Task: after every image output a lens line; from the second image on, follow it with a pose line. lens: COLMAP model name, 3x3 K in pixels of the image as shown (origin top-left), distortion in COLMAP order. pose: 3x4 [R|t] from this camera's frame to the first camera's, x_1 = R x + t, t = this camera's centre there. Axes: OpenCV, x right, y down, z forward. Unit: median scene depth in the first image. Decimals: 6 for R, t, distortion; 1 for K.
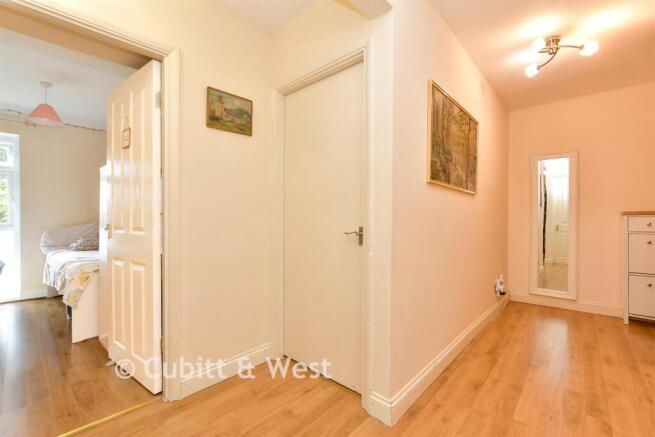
lens RADIAL K [[289.3, 0, 327.2], [0, 289.3, 221.7], [0, 0, 1]] dist [-0.000027, 0.001135]
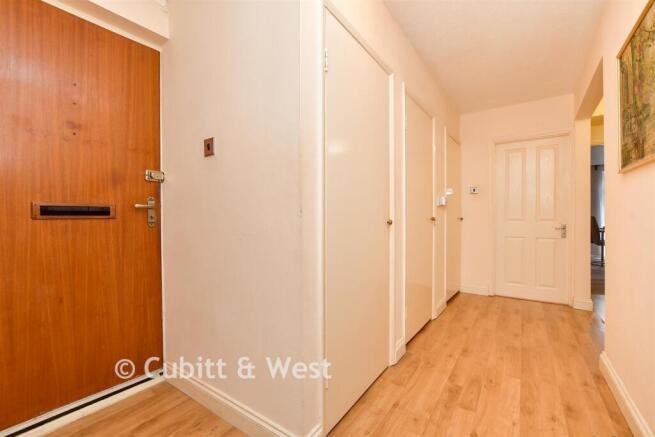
lens RADIAL K [[289.3, 0, 326.7], [0, 289.3, 219.3], [0, 0, 1]] dist [-0.000027, 0.001135]
pose [[-0.993430, 0.008406, -0.114135, 1.458072], [0.008403, 0.999965, 0.000510, -0.003386], [0.114136, -0.000453, -0.993465, 1.948284]]
